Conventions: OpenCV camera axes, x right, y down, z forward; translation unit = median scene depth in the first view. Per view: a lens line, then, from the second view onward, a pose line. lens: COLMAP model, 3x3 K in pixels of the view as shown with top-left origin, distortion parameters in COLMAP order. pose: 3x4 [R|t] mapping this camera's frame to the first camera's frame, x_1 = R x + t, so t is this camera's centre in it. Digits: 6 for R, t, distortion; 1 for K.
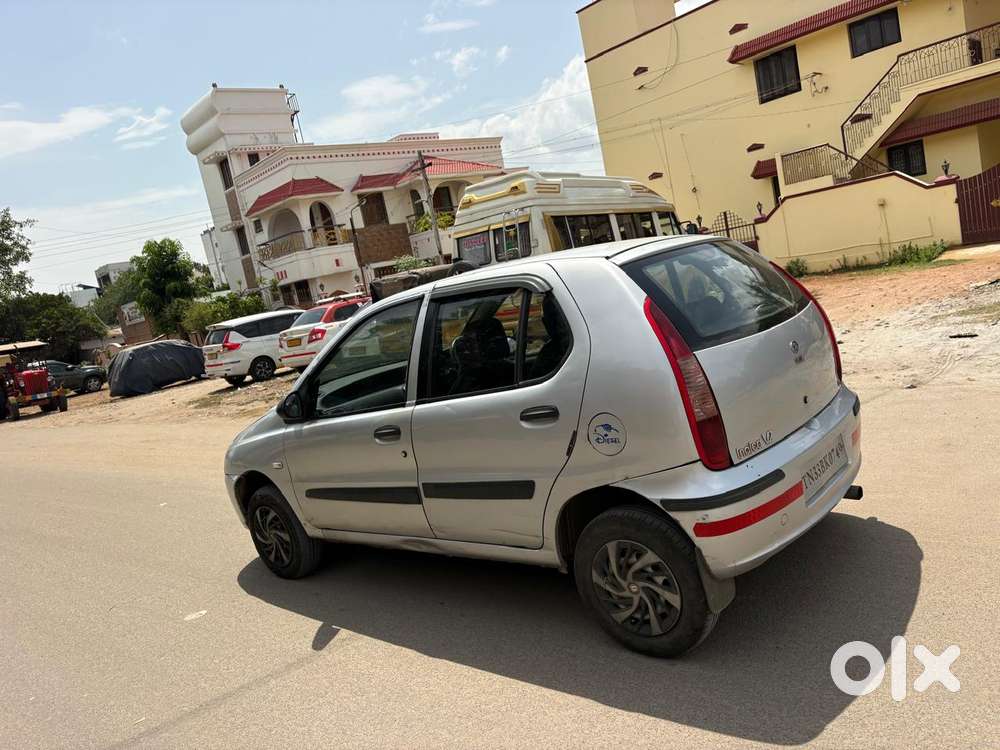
lens RADIAL K [[755.4, 0, 503.5], [0, 755.4, 376.5], [0, 0, 1]] dist [0.036015, -0.036464]
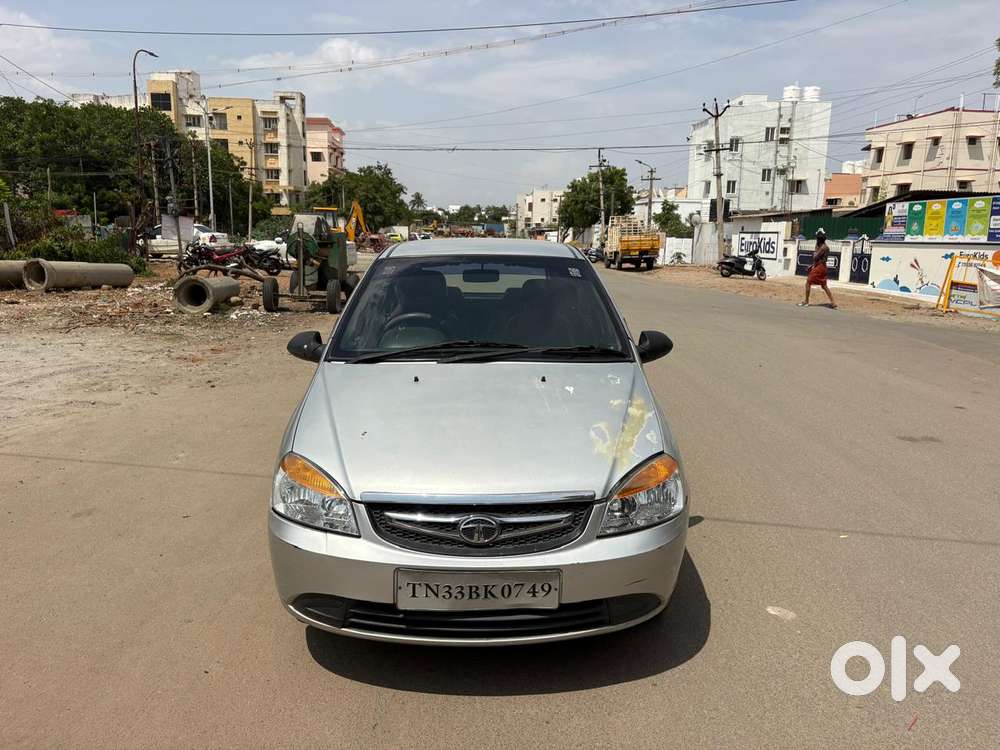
lens RADIAL K [[757.1, 0, 500.0], [0, 757.1, 375.0], [0, 0, 1]] dist [0.025412, -0.010801]
pose [[-0.658261, 0.048027, 0.751256, -0.338755], [0.216540, 0.967865, 0.127861, -0.033621], [-0.720974, 0.246843, -0.647507, 0.689121]]
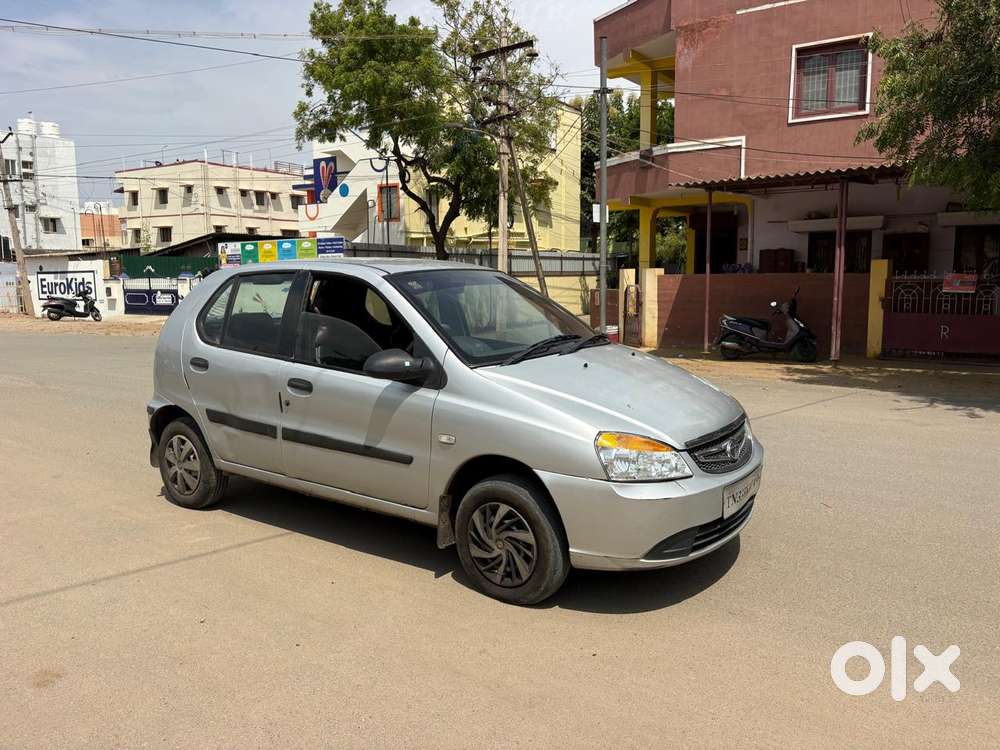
lens RADIAL K [[756.9, 0, 509.1], [0, 756.9, 373.2], [0, 0, 1]] dist [0.031686, -0.034178]
pose [[-0.972969, 0.217682, -0.077104, -0.026832], [0.188642, 0.941768, 0.278366, -0.103569], [0.133209, 0.256296, -0.957375, 0.857270]]
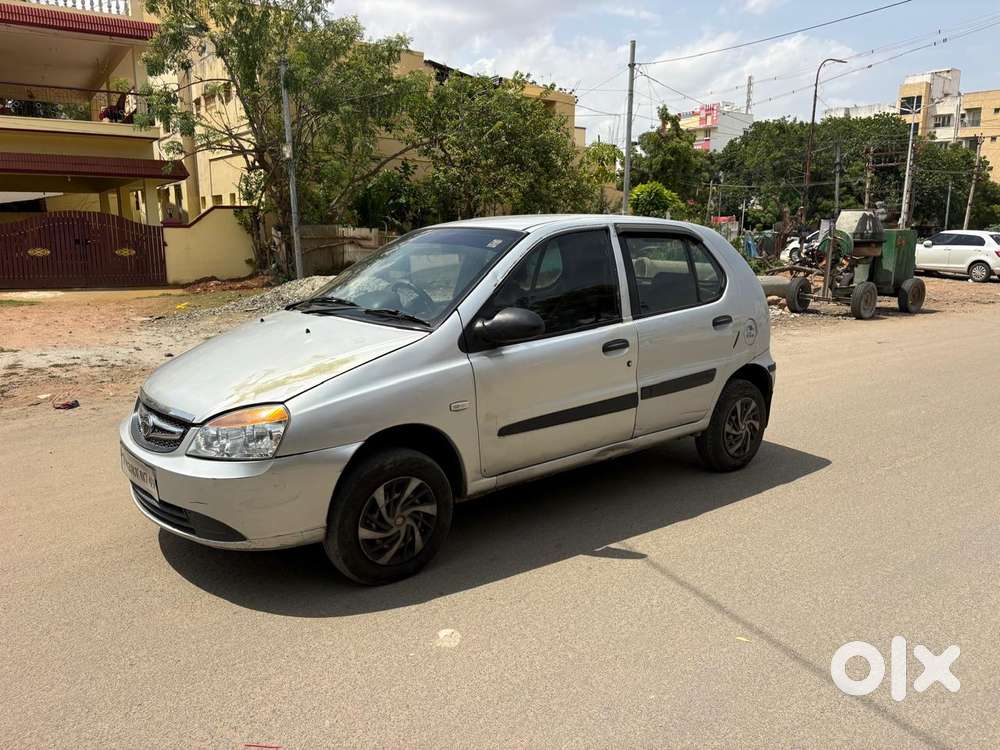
lens RADIAL K [[755.1, 0, 502.8], [0, 755.1, 368.4], [0, 0, 1]] dist [0.042100, -0.049213]
pose [[0.169546, 0.022324, 0.985269, -0.438241], [0.090806, 0.995137, -0.038173, 0.046656], [-0.981330, 0.095940, 0.166694, 0.344094]]
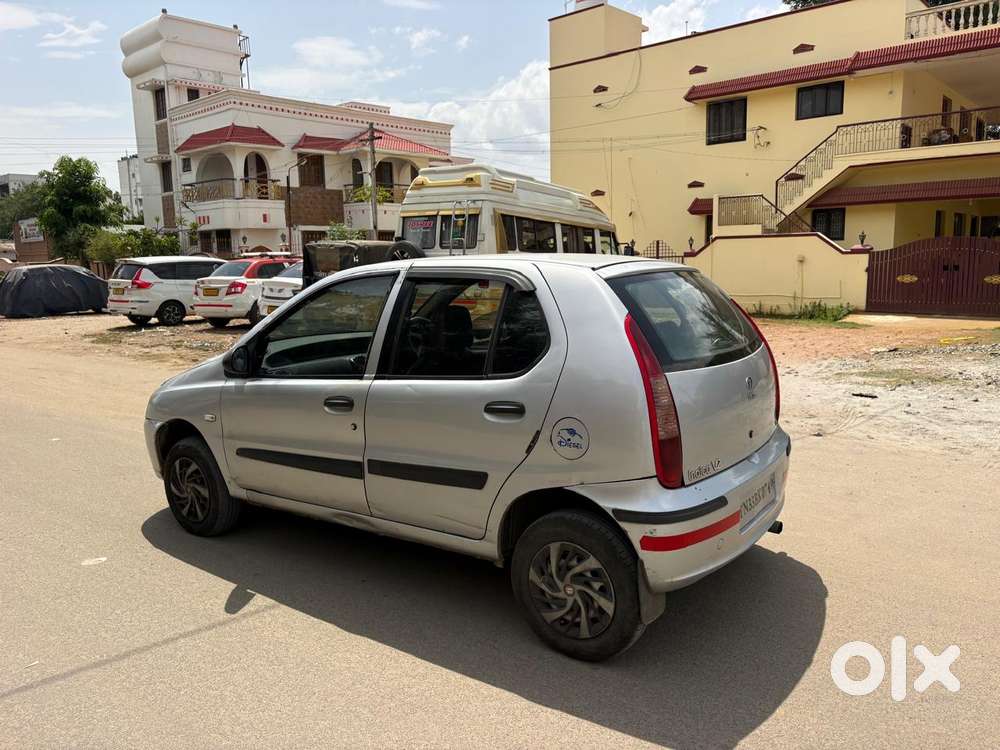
lens RADIAL K [[756.1, 0, 507.0], [0, 756.1, 365.3], [0, 0, 1]] dist [0.021562, -0.006167]
pose [[0.978843, 0.162181, 0.124755, -0.024795], [-0.161489, 0.986749, -0.015704, 0.002241], [-0.125649, -0.004775, 0.992063, -0.001735]]
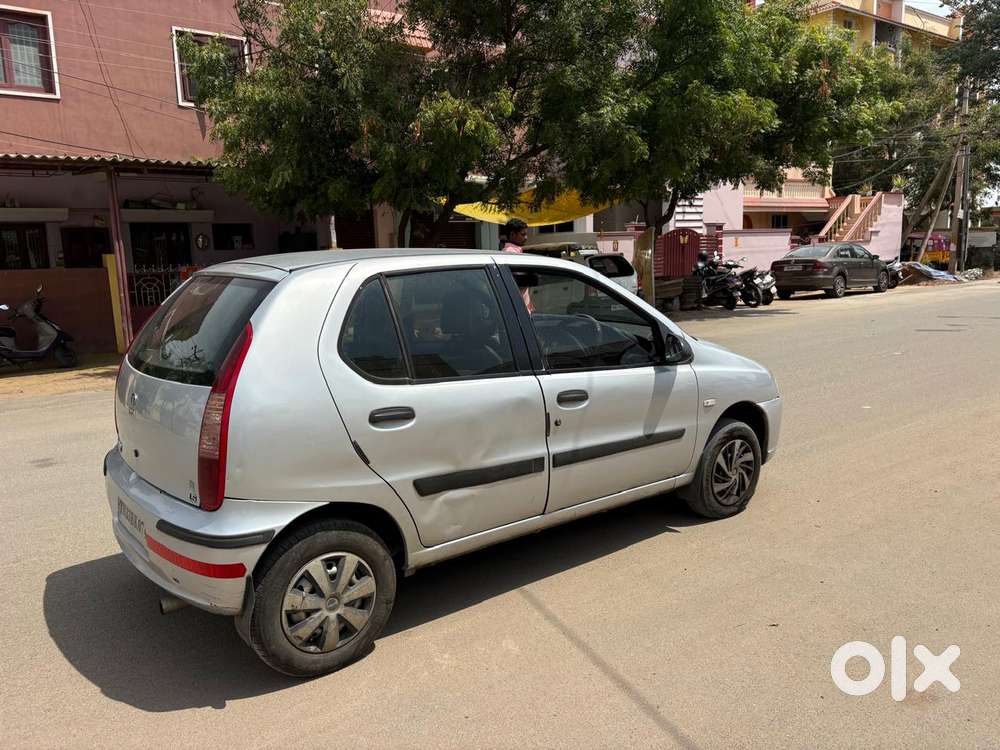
lens RADIAL K [[756.9, 0, 509.1], [0, 756.9, 373.2], [0, 0, 1]] dist [0.031686, -0.034178]
pose [[-0.166937, 0.354949, -0.919860, 0.361020], [-0.070714, 0.926239, 0.370244, -0.140828], [0.983428, 0.126855, -0.129524, 0.481198]]
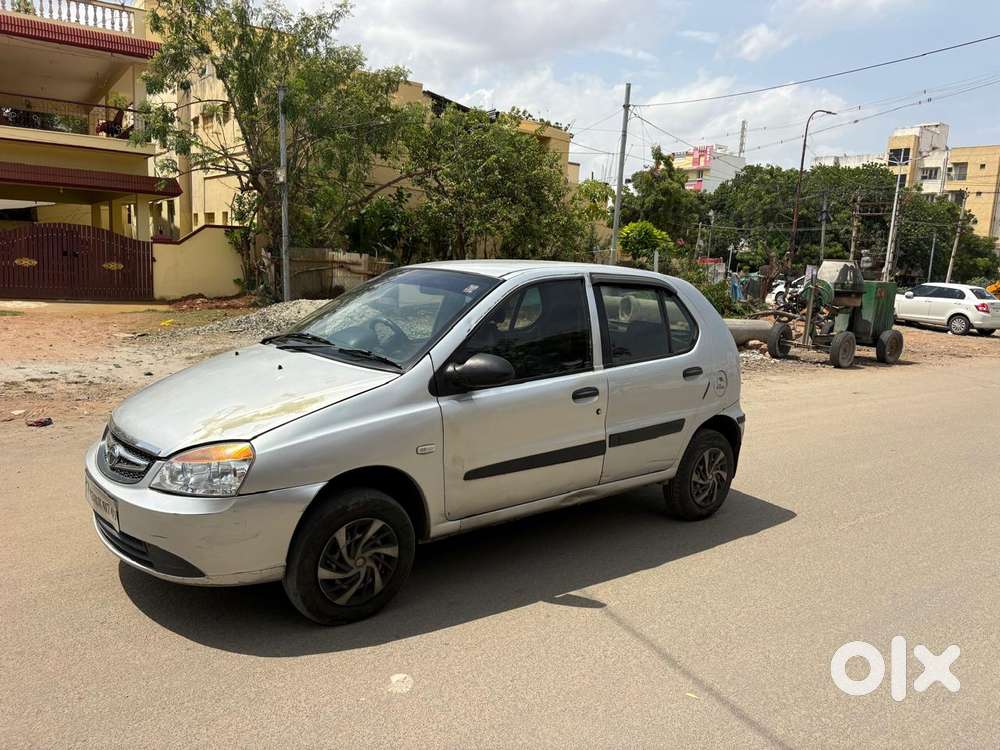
lens RADIAL K [[755.8, 0, 503.4], [0, 755.8, 369.2], [0, 0, 1]] dist [0.034847, -0.034534]
pose [[0.149716, 0.064669, 0.986612, -0.442809], [0.046924, 0.996270, -0.072422, 0.039479], [-0.987615, 0.057139, 0.146123, 0.334831]]
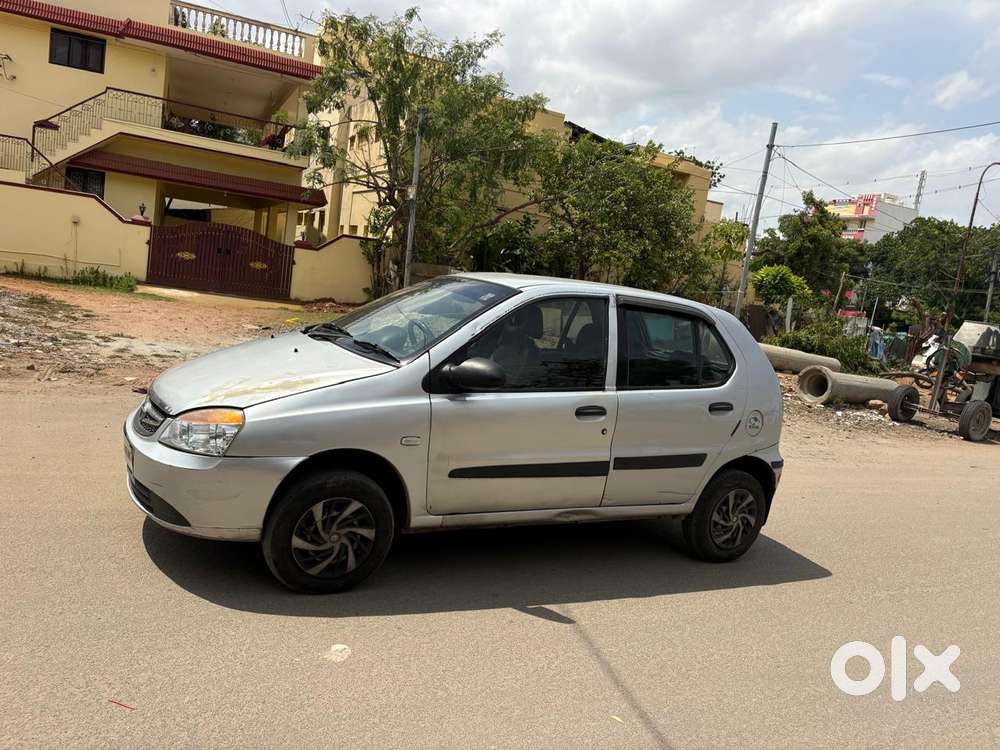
lens RADIAL K [[755.0, 0, 489.6], [0, 755.0, 376.6], [0, 0, 1]] dist [0.024989, -0.009058]
pose [[0.321381, 0.119562, 0.939372, -0.435711], [-0.082909, 0.991740, -0.097863, 0.050109], [-0.943314, -0.046431, 0.328639, 0.273468]]
